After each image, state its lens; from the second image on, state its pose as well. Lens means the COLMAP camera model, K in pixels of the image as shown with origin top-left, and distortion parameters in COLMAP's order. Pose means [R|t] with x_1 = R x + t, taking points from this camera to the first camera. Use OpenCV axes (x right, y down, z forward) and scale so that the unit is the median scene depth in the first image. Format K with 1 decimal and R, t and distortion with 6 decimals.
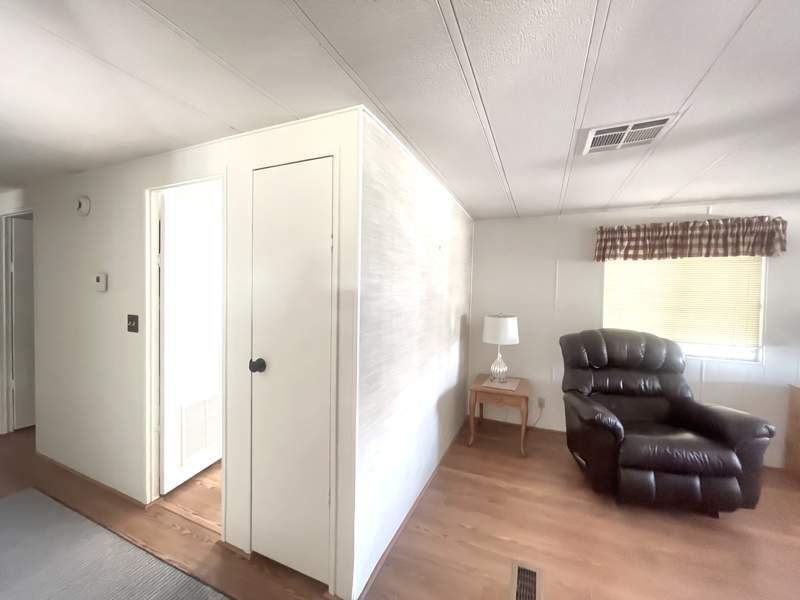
lens RADIAL K [[324.7, 0, 397.1], [0, 324.7, 297.6], [0, 0, 1]] dist [-0.000225, 0.000183]
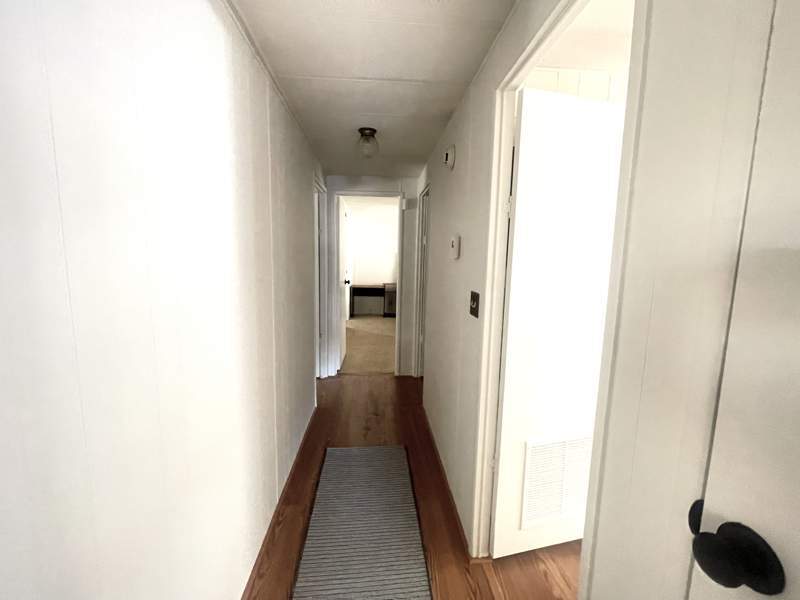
lens RADIAL K [[324.7, 0, 397.1], [0, 324.7, 297.6], [0, 0, 1]] dist [-0.000225, 0.000183]
pose [[0.471771, 0.101296, -0.875883, -0.271779], [-0.033385, 0.994719, 0.097058, 0.002354], [0.881089, -0.016547, 0.472662, 0.512287]]
